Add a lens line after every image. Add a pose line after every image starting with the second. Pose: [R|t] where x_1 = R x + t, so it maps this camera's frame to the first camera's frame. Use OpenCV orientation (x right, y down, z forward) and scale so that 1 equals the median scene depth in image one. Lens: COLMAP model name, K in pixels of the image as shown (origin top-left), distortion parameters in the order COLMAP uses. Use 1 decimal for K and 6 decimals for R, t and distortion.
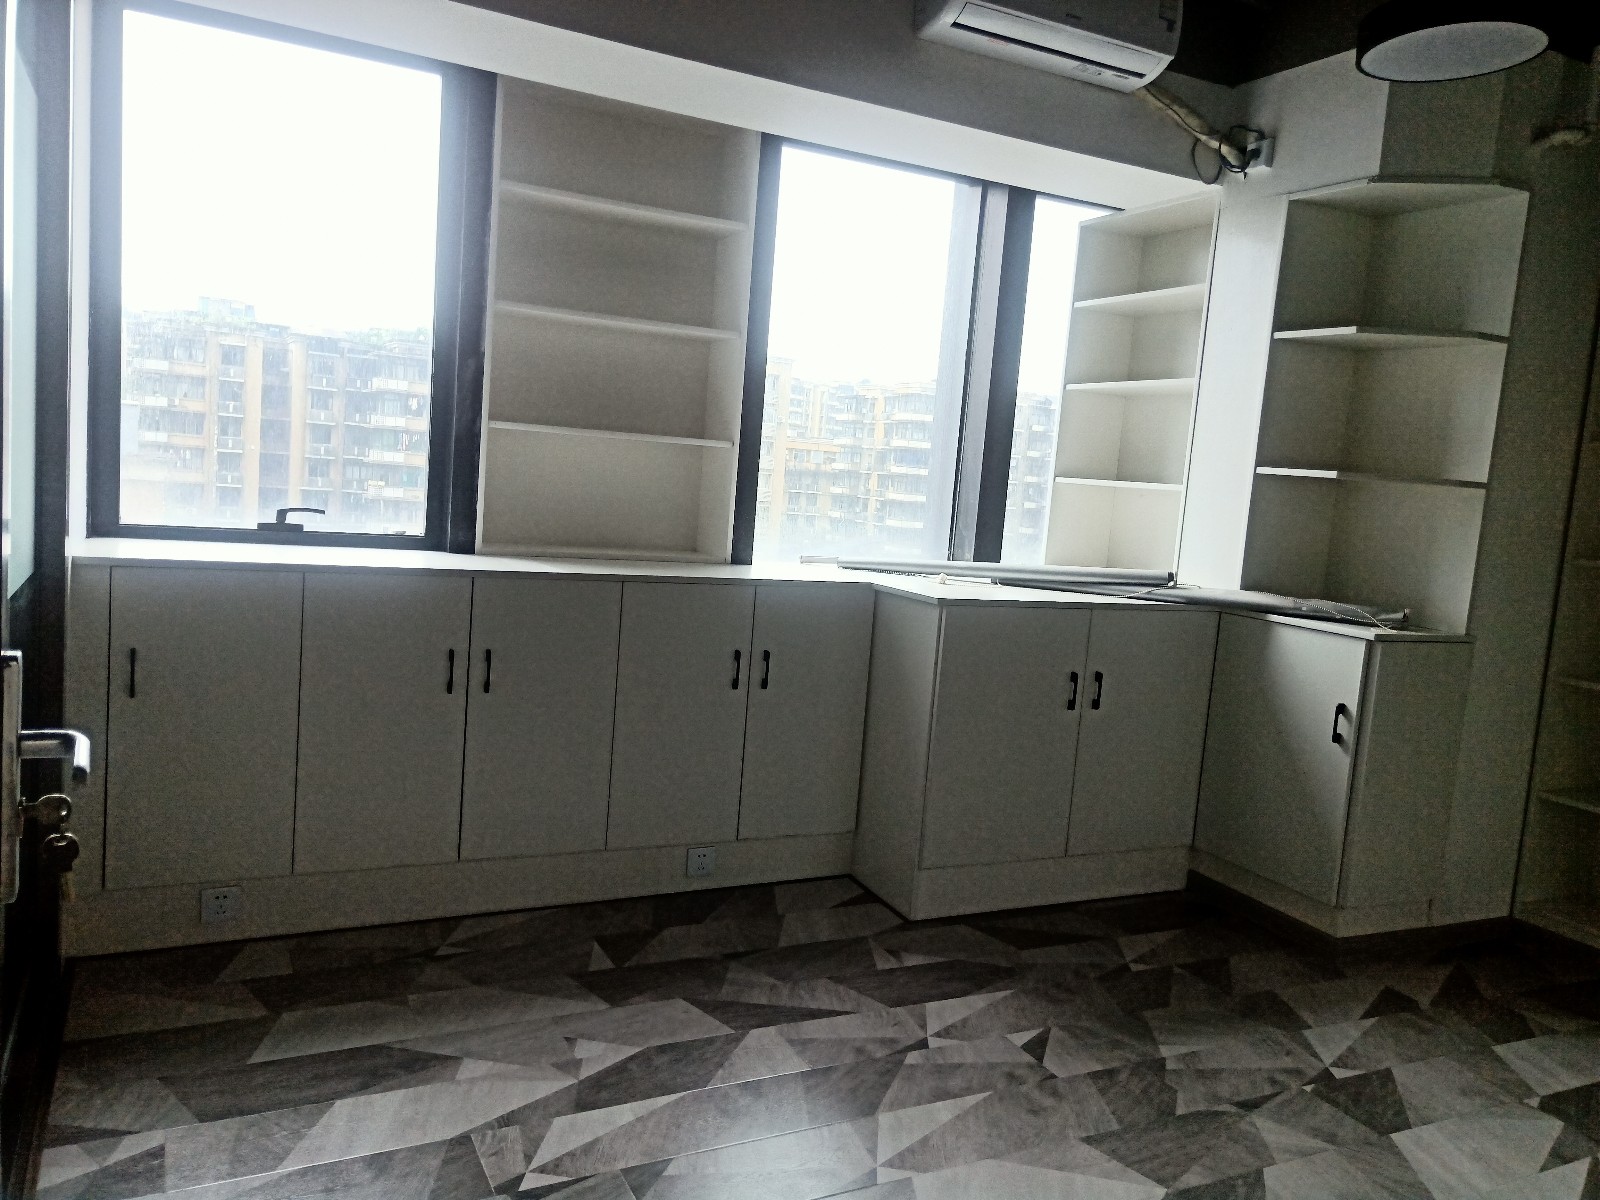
lens RADIAL K [[1204.2, 0, 800.4], [0, 1204.2, 592.1], [0, 0, 1]] dist [0.040604, -0.026832]
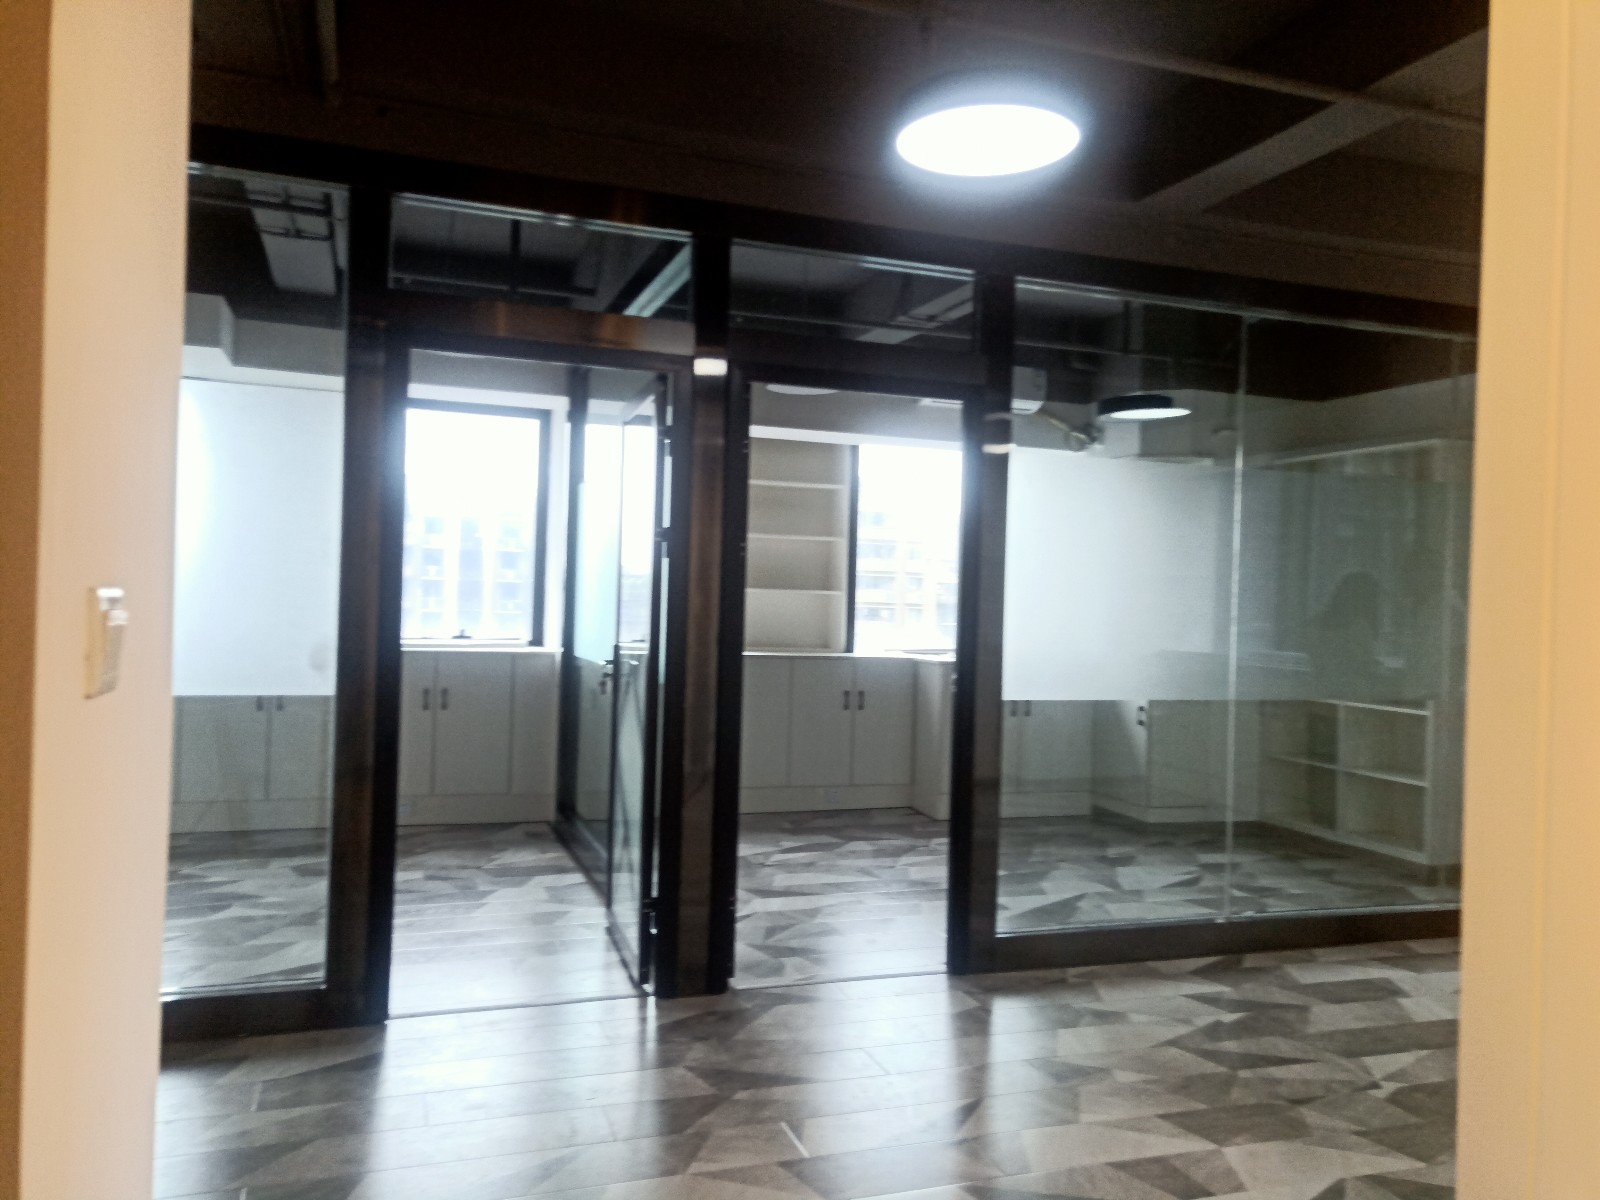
lens RADIAL K [[1204.2, 0, 802.4], [0, 1204.2, 595.1], [0, 0, 1]] dist [0.040604, -0.026832]
pose [[0.991673, -0.043430, -0.121237, 0.123056], [0.029626, 0.993105, -0.113421, 0.111741], [0.125327, 0.108885, 0.986122, -1.015091]]
